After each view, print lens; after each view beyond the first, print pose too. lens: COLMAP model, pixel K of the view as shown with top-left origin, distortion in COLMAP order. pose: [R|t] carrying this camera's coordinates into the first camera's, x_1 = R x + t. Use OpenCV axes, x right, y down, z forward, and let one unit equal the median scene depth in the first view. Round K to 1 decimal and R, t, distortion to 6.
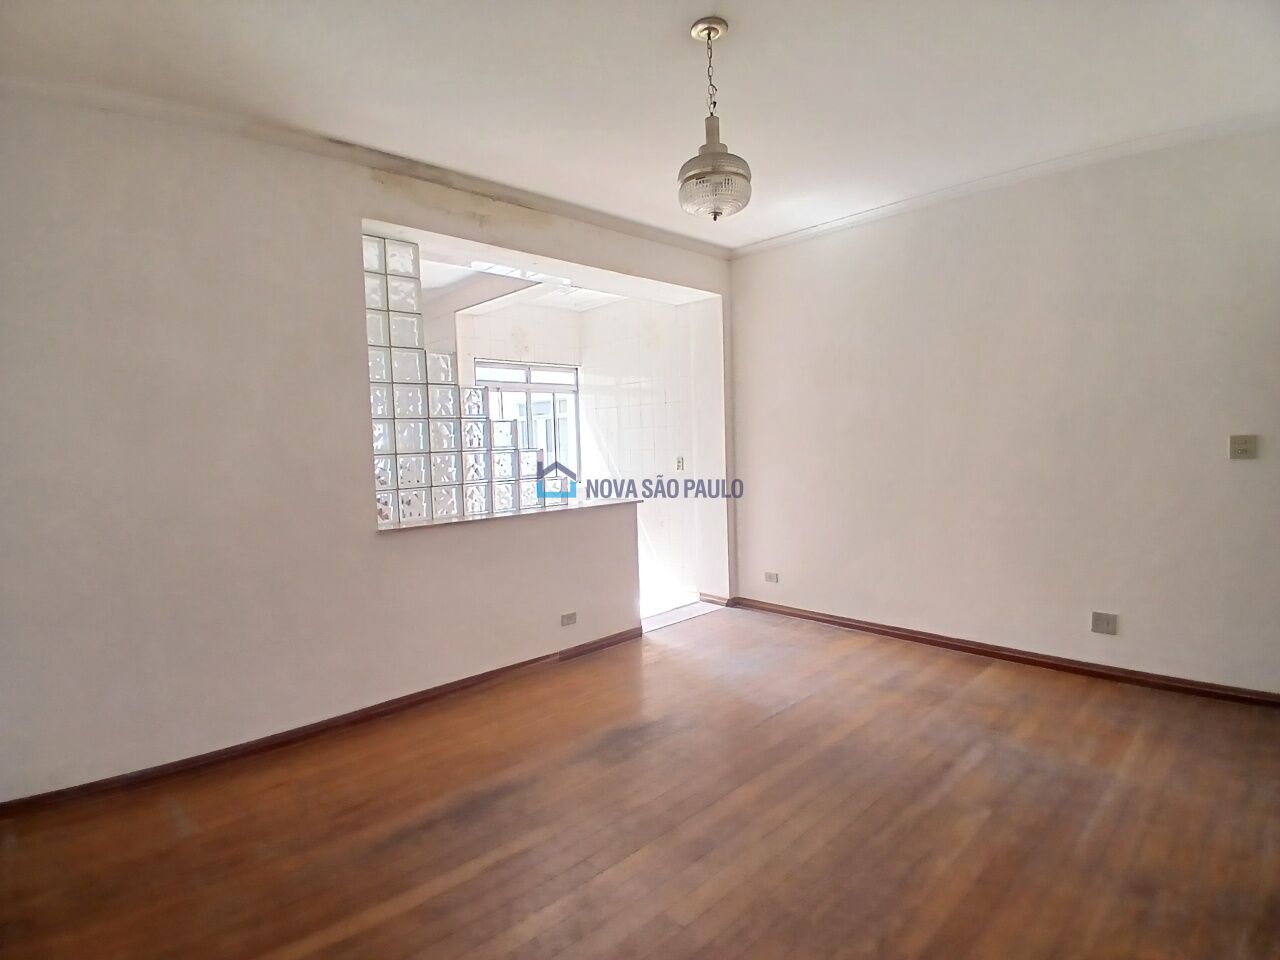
lens RADIAL K [[645.9, 0, 642.5], [0, 645.9, 480.0], [0, 0, 1]] dist [0.017509, -0.050451]
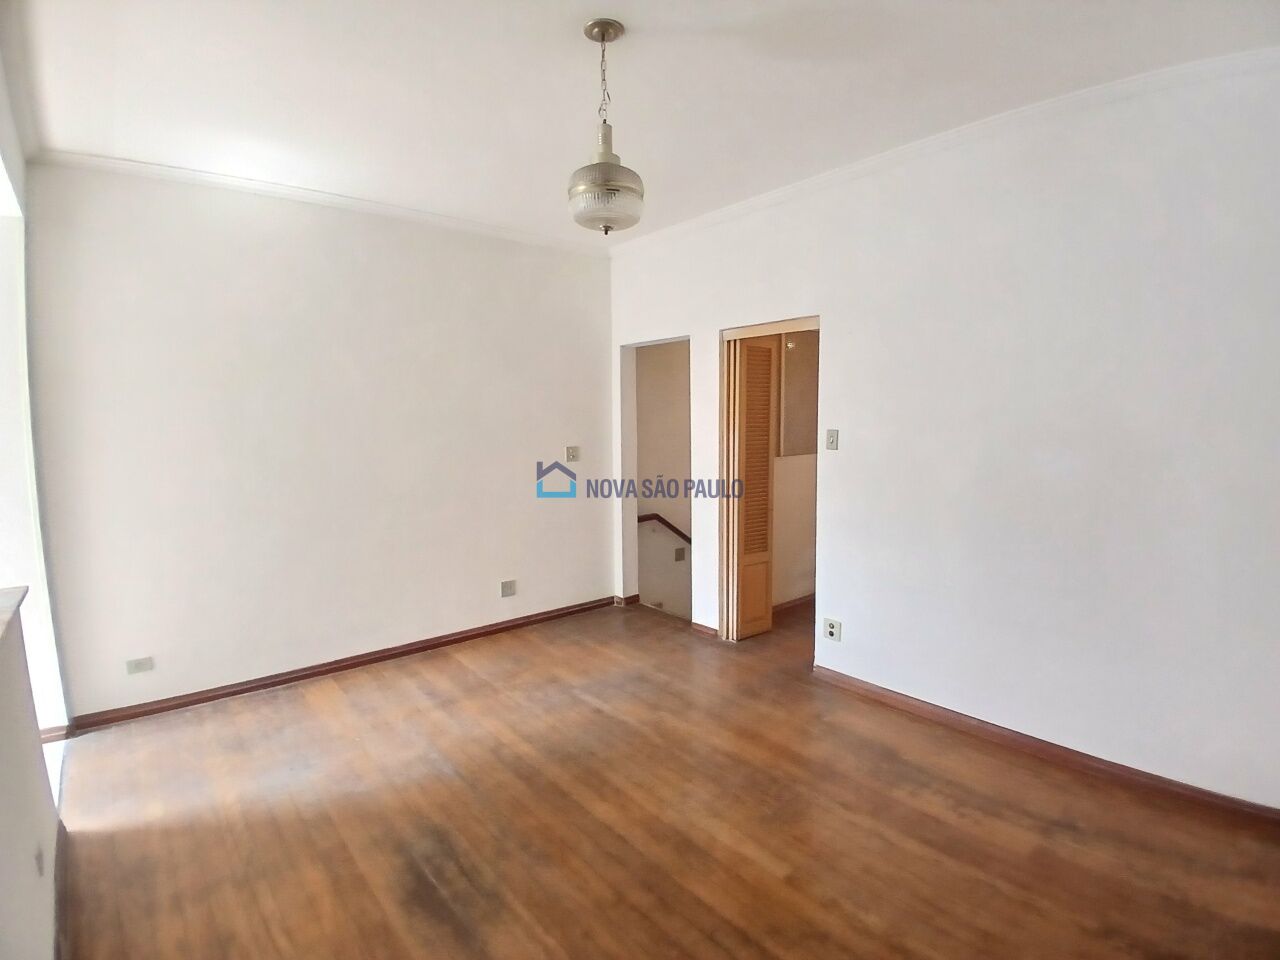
lens RADIAL K [[645.9, 0, 642.5], [0, 645.9, 480.0], [0, 0, 1]] dist [0.017509, -0.050451]
pose [[0.079003, -0.065775, 0.994702, -0.572048], [0.070833, 0.995669, 0.060213, -0.061658], [-0.994355, 0.065701, 0.083320, 0.587056]]
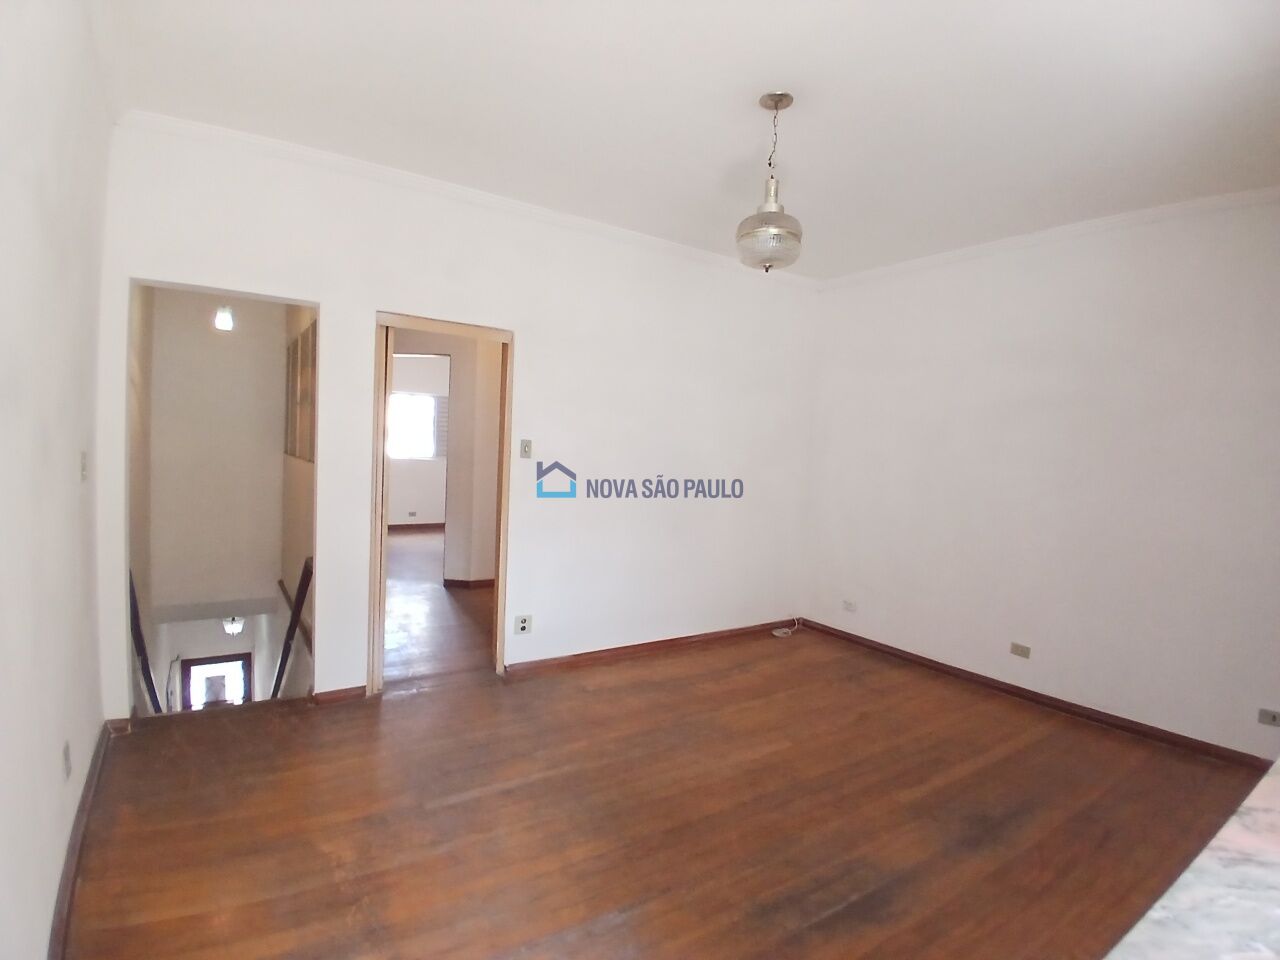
lens RADIAL K [[645.9, 0, 642.5], [0, 645.9, 480.0], [0, 0, 1]] dist [0.017509, -0.050451]
pose [[-0.984408, -0.022393, 0.174467, 0.077876], [-0.004632, 0.994820, 0.101551, -0.100886], [-0.175837, 0.099159, -0.979412, 1.419448]]
